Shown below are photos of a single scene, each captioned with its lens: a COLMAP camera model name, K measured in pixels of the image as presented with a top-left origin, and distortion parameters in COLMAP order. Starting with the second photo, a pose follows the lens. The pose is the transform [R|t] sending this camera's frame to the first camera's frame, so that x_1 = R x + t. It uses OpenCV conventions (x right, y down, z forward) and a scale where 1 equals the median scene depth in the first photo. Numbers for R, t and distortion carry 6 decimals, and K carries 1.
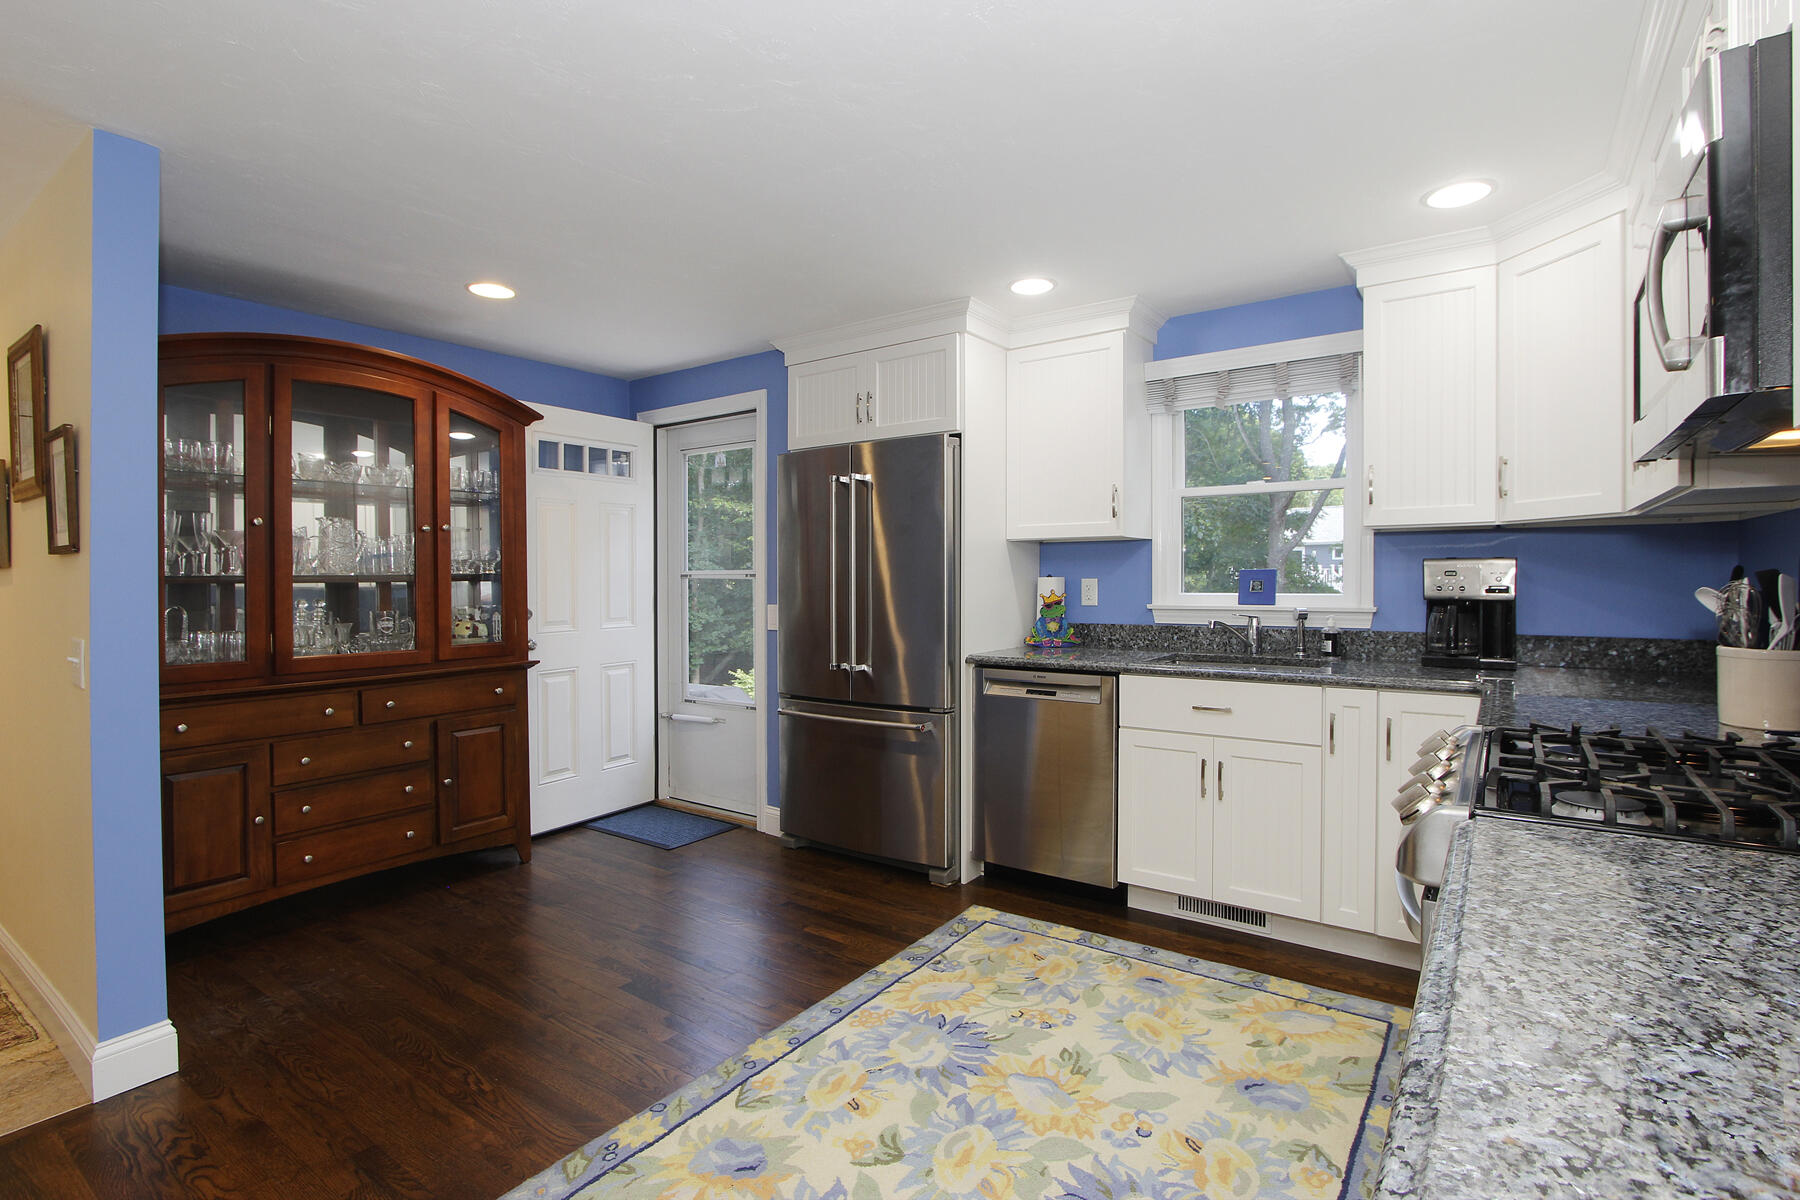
lens RADIAL K [[862.6, 0, 894.8], [0, 862.6, 575.2], [0, 0, 1]] dist [-0.018608, 0.000092]
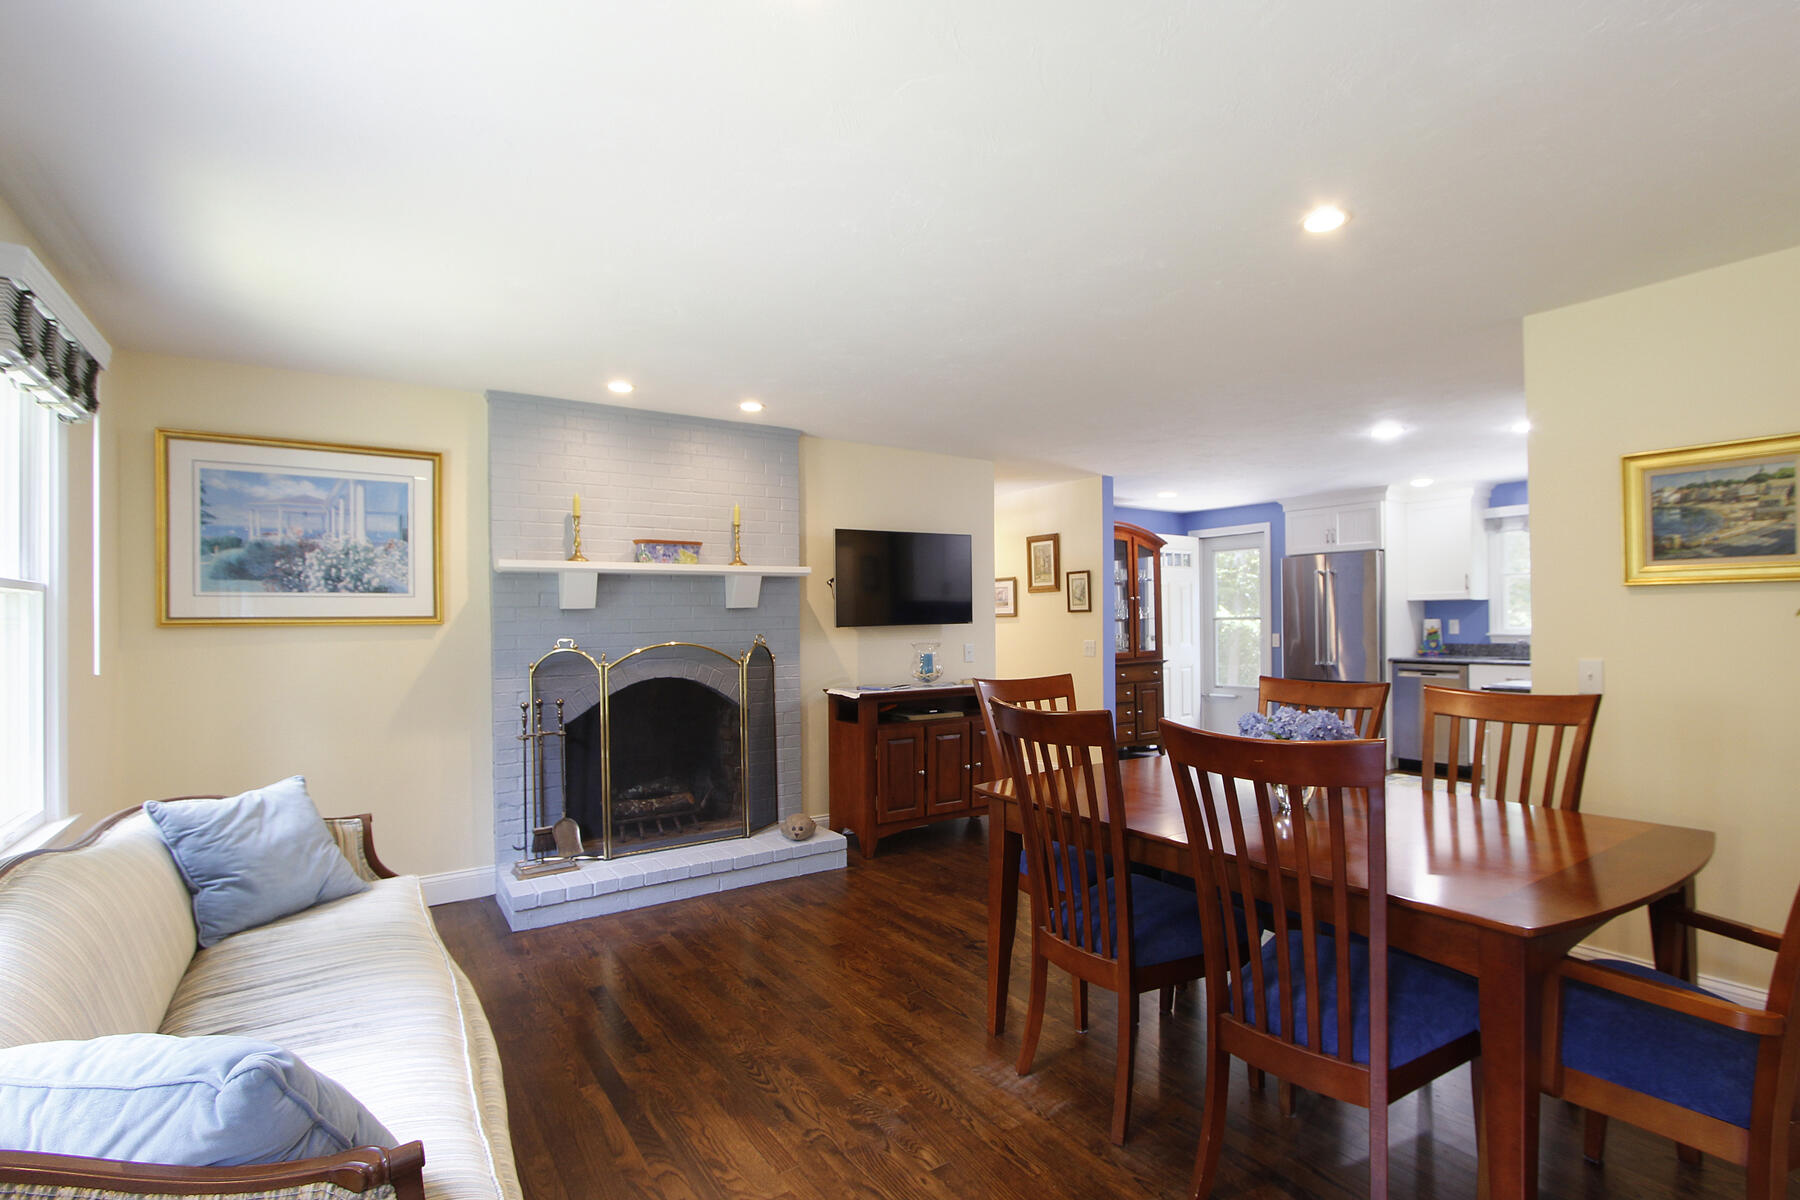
lens RADIAL K [[899.5, 0, 997.4], [0, 899.5, 605.1], [0, 0, 1]] dist [-0.000999, -0.000186]
pose [[0.966997, -0.005558, -0.254729, -0.298028], [0.002018, 0.999898, -0.014156, -0.003868], [0.254781, 0.013175, 0.966909, -1.445348]]
